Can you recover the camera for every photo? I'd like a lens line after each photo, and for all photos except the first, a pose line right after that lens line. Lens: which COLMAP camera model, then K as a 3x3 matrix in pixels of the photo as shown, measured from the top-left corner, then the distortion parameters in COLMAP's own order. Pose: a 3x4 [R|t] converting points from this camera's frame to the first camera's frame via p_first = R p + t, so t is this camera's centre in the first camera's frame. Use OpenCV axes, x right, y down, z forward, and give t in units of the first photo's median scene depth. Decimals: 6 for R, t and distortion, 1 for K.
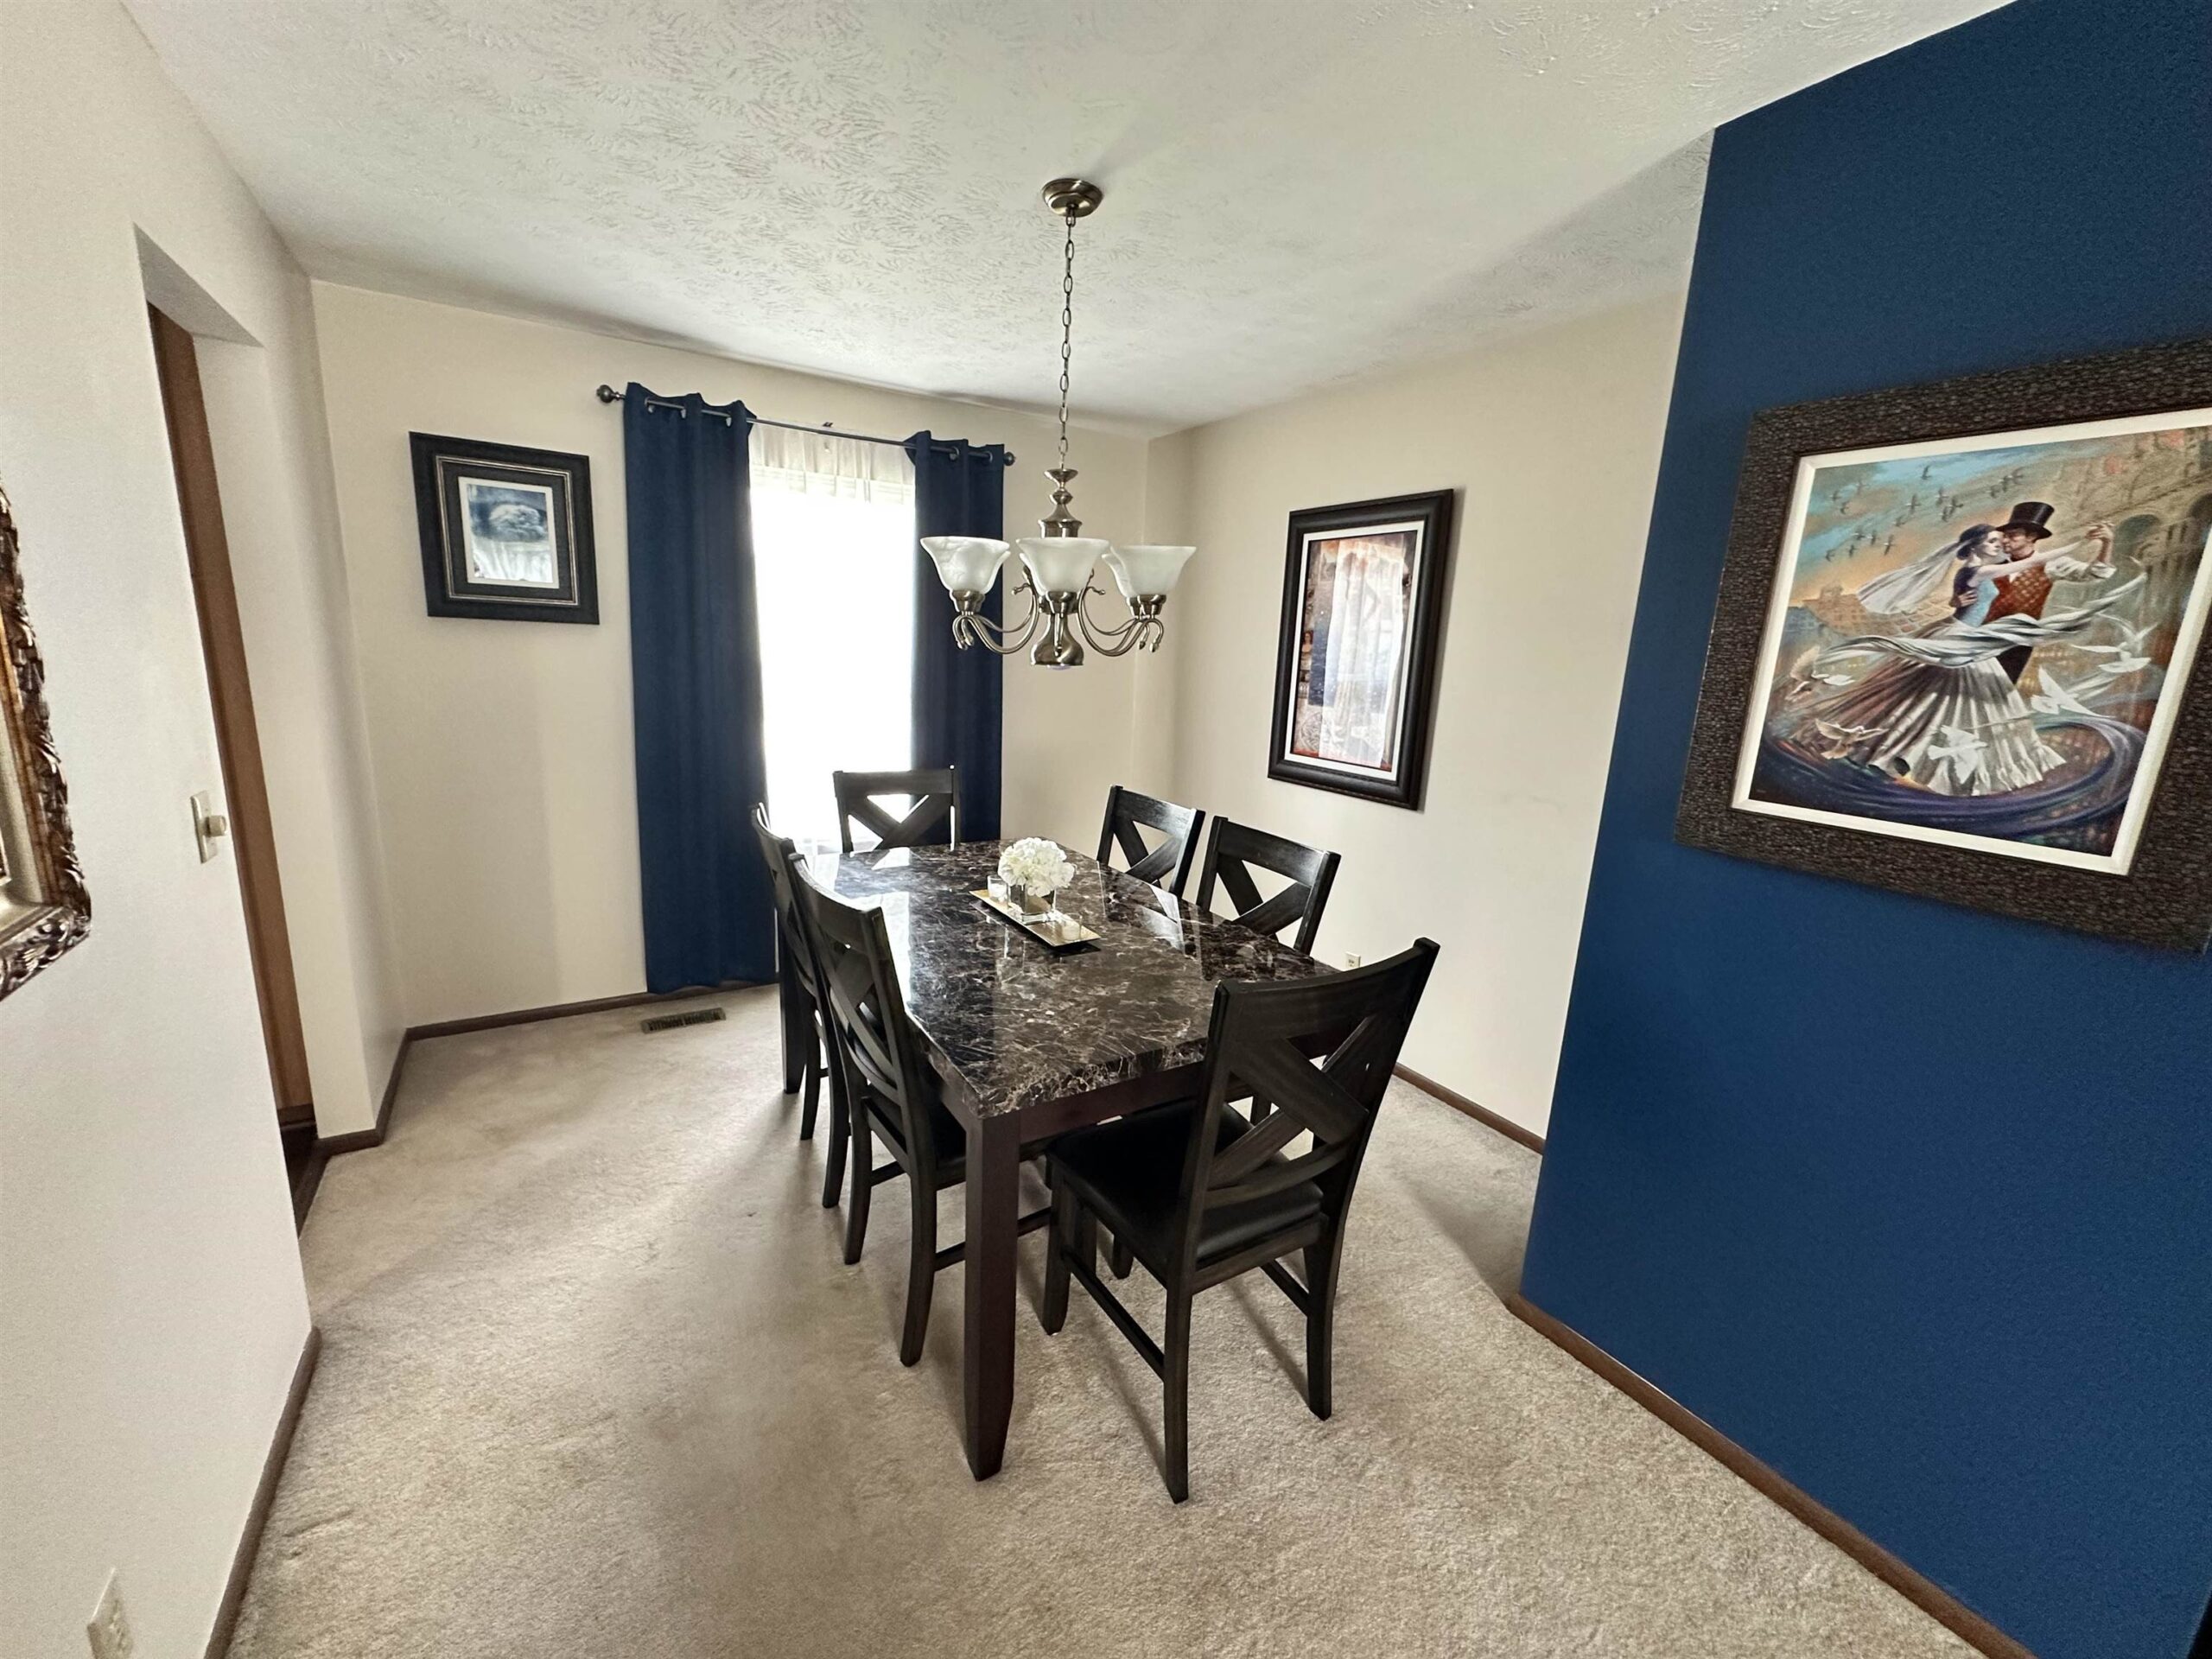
lens RADIAL K [[882.3, 0, 1105.5], [0, 882.3, 828.3], [0, 0, 1]] dist [0.002571, 0.000133]
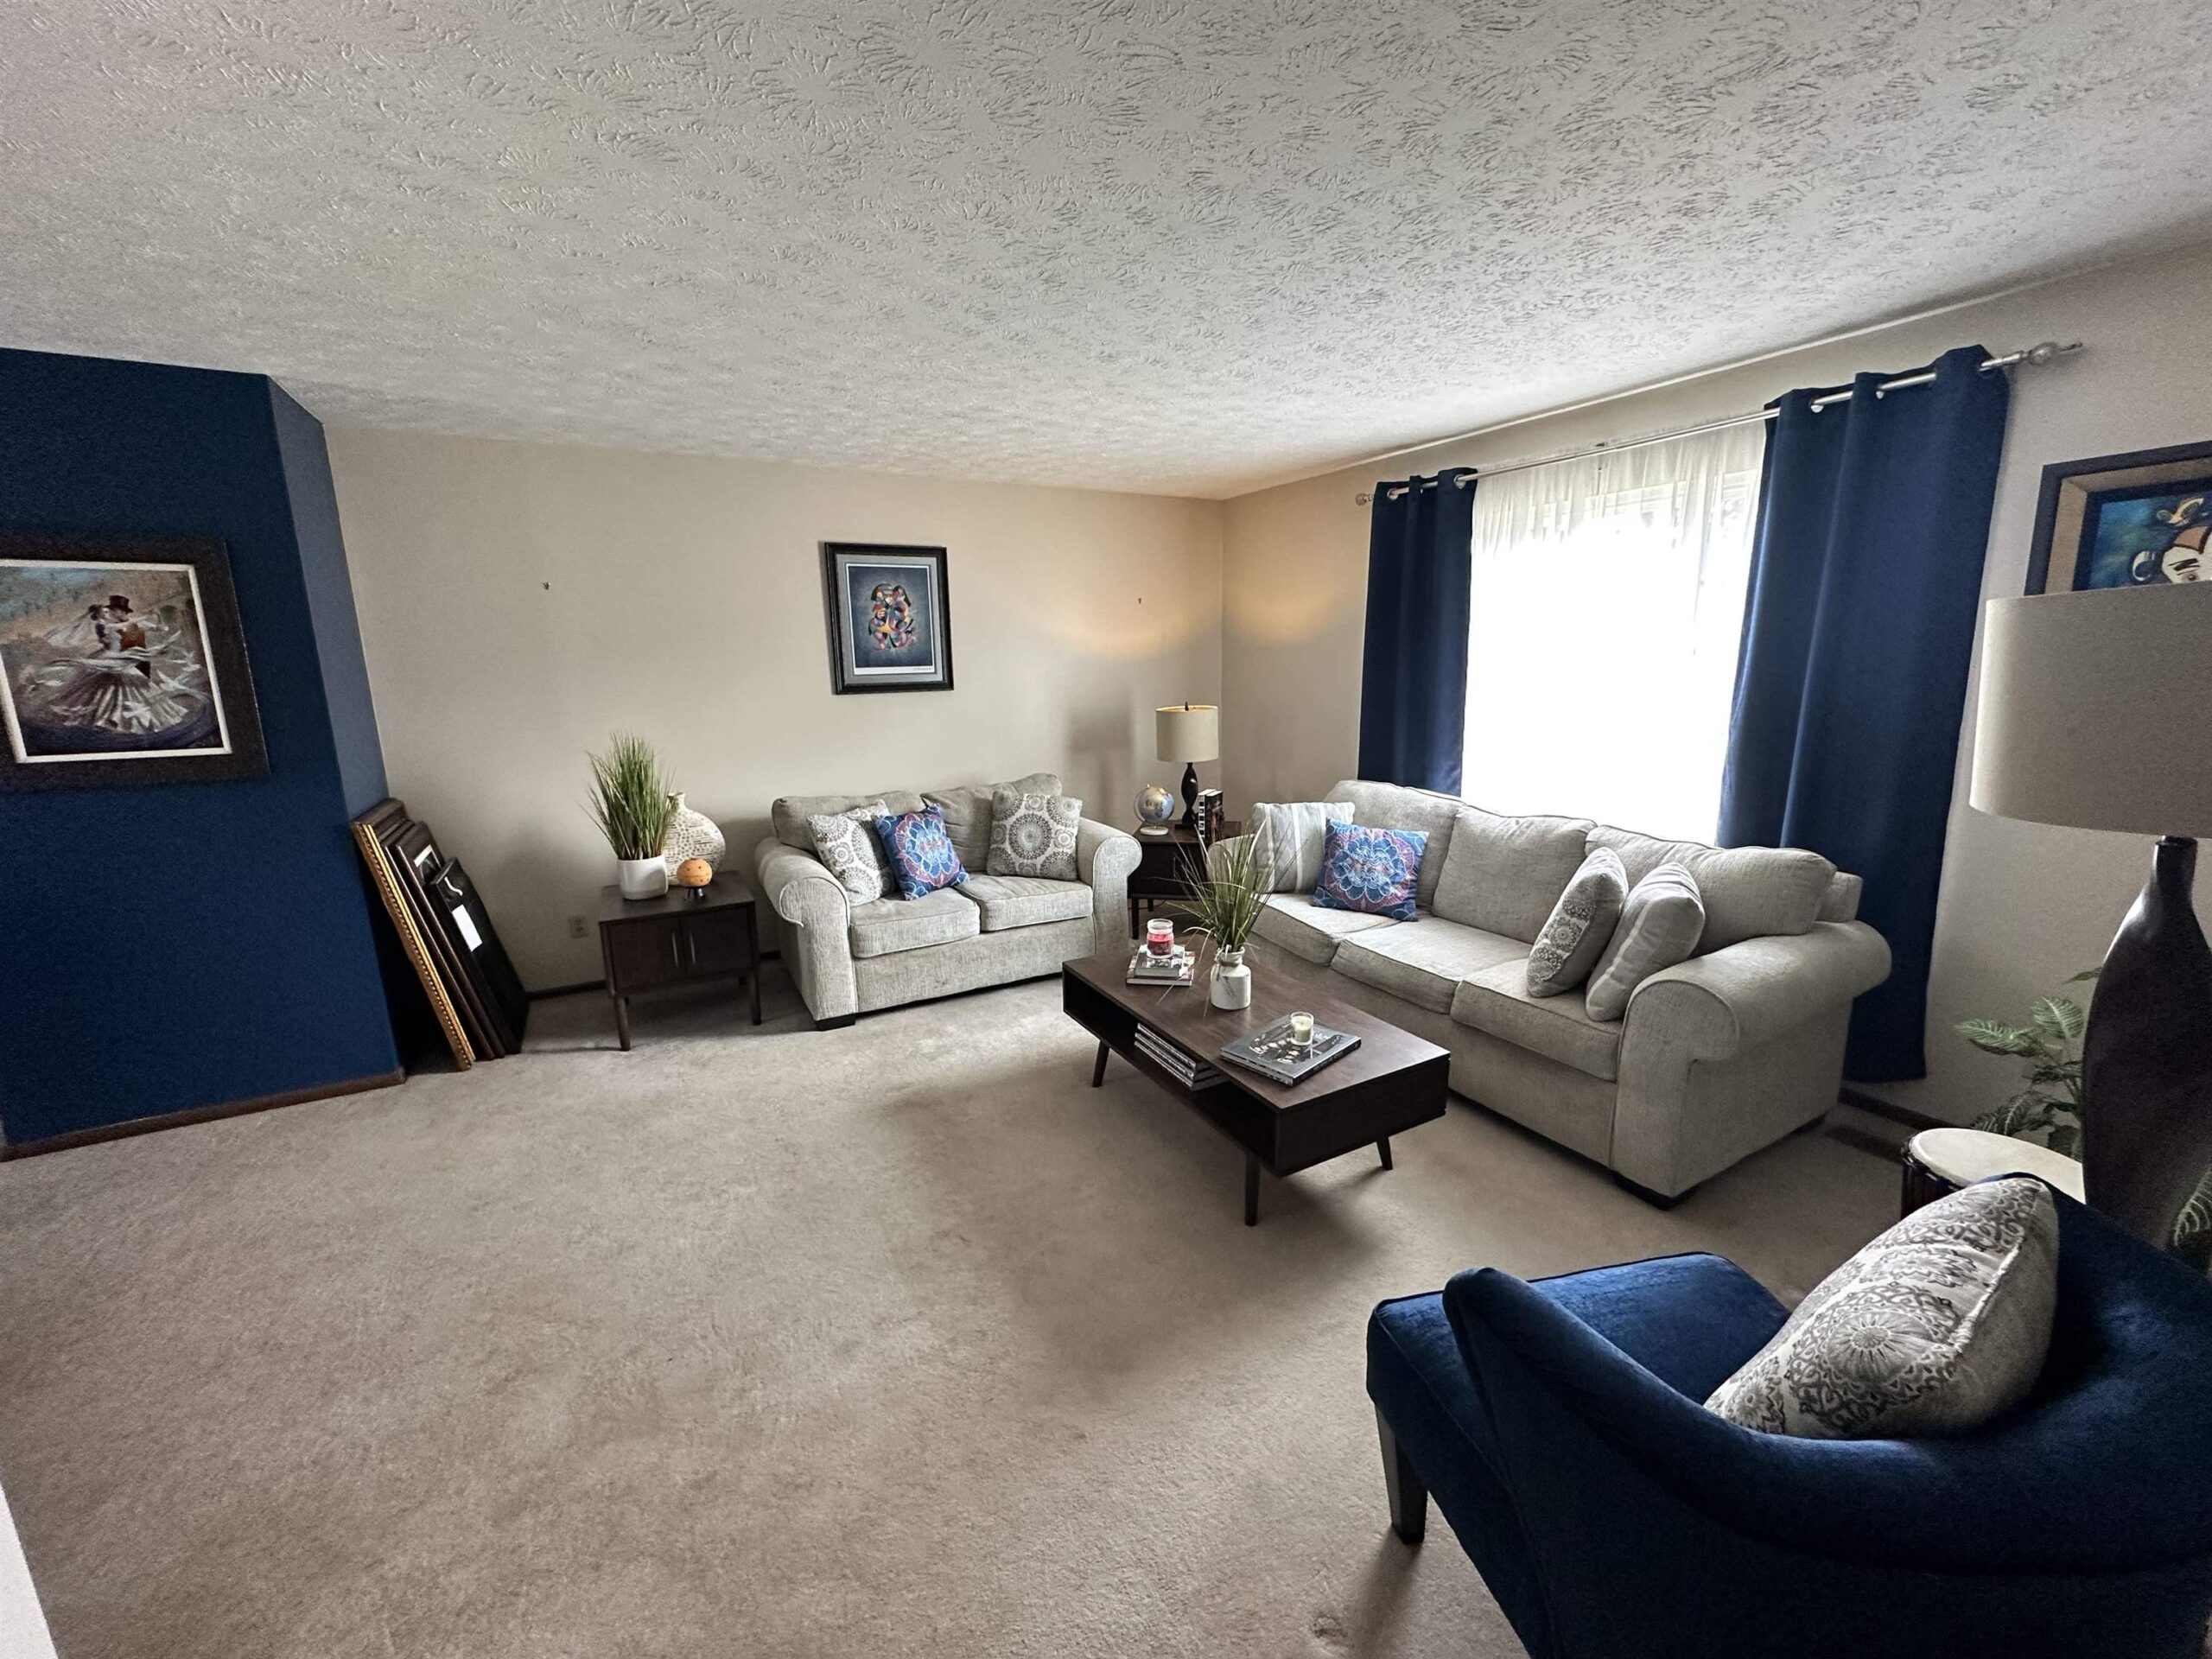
lens RADIAL K [[882.3, 0, 1105.5], [0, 882.3, 826.1], [0, 0, 1]] dist [0.002571, 0.000133]
pose [[0.054275, -0.236536, 0.970106, -1.003374], [0.231616, 0.948022, 0.218193, 0.240942], [-0.971292, 0.212850, 0.106239, -1.386093]]
